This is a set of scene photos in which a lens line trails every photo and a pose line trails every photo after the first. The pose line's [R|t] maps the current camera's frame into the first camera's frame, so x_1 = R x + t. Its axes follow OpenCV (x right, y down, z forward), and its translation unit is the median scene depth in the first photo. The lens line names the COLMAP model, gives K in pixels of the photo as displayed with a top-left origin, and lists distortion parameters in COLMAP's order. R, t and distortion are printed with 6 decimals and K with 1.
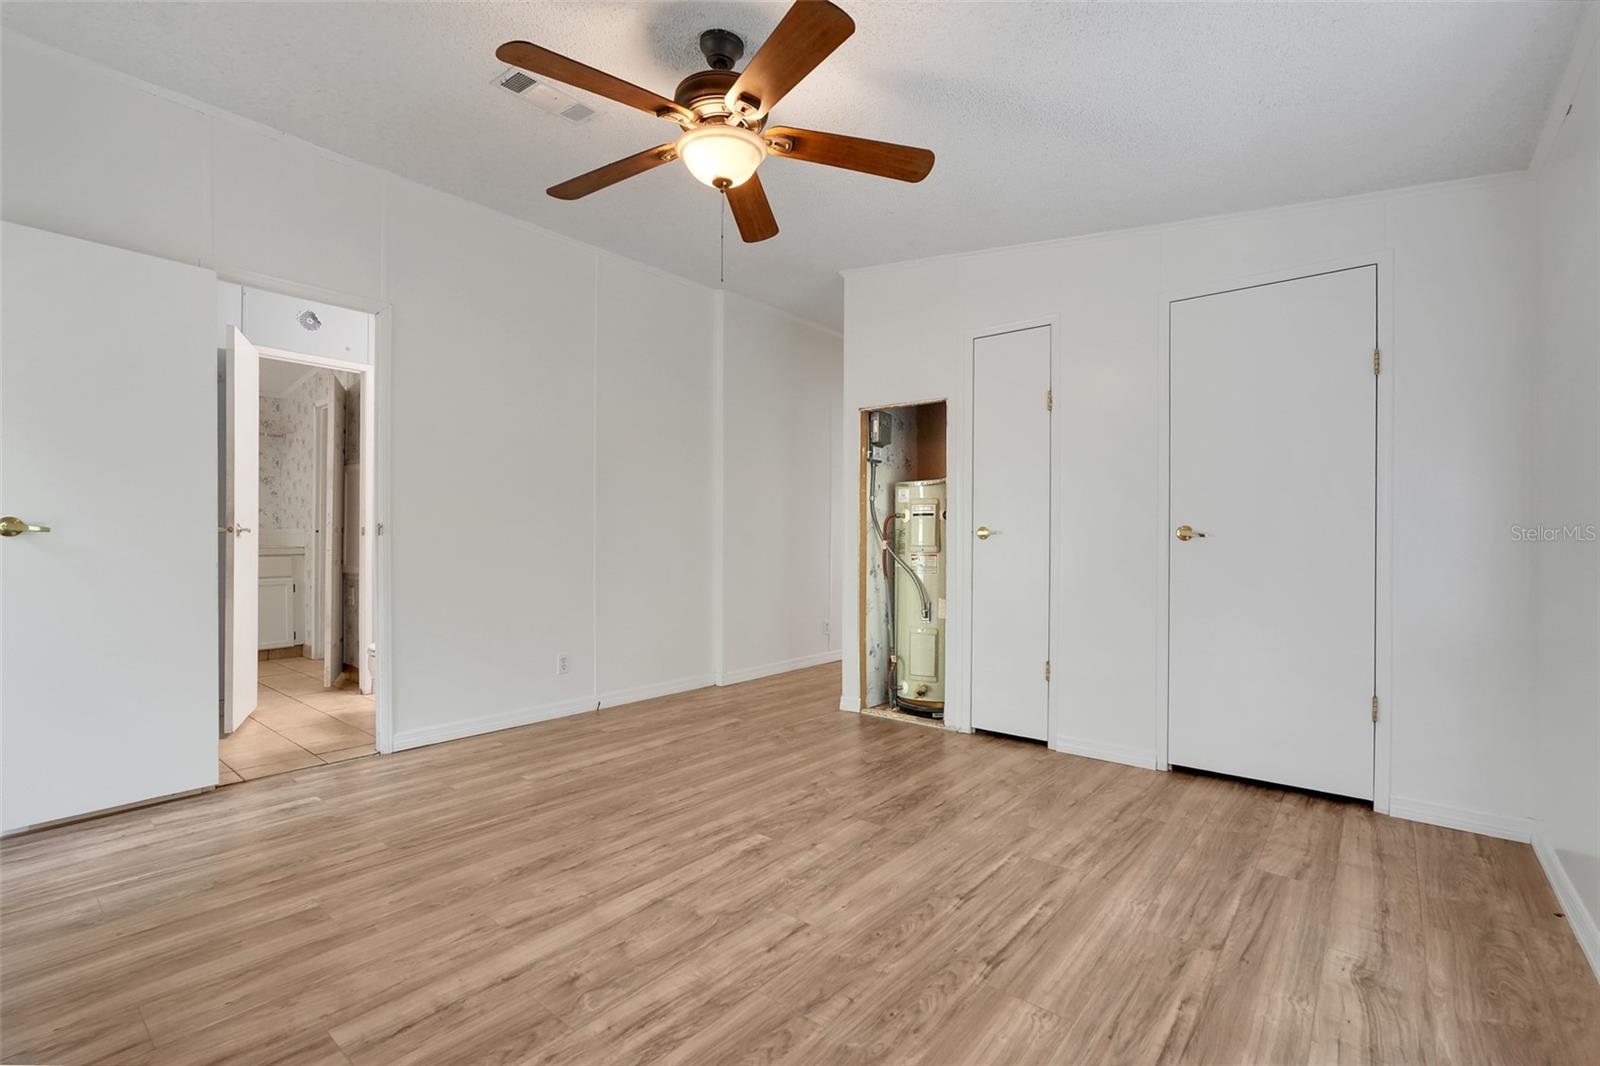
lens RADIAL K [[699.8, 0, 801.7], [0, 699.8, 538.7], [0, 0, 1]] dist [-0.011764, 0.008927]
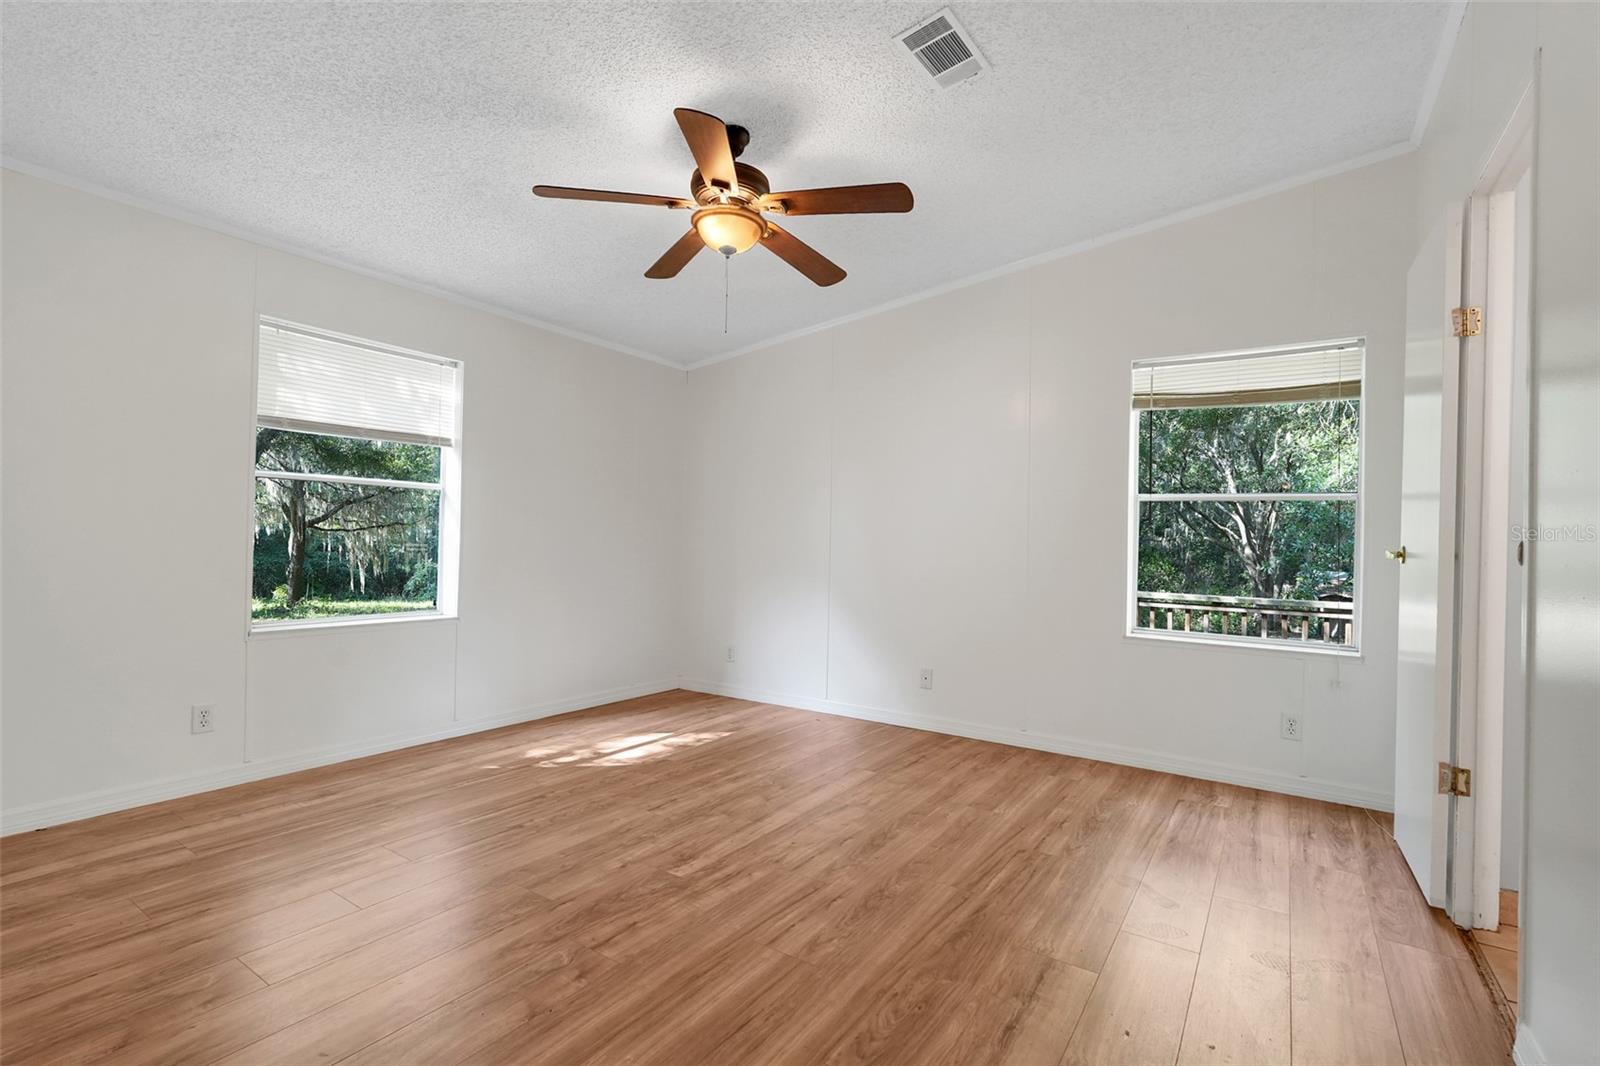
lens RADIAL K [[699.8, 0, 801.7], [0, 699.8, 538.7], [0, 0, 1]] dist [-0.011764, 0.008927]
pose [[-0.994287, -0.026293, -0.103446, -0.123159], [-0.025574, 0.999639, -0.008271, -0.011964], [0.103627, -0.005578, -0.994601, 2.113470]]
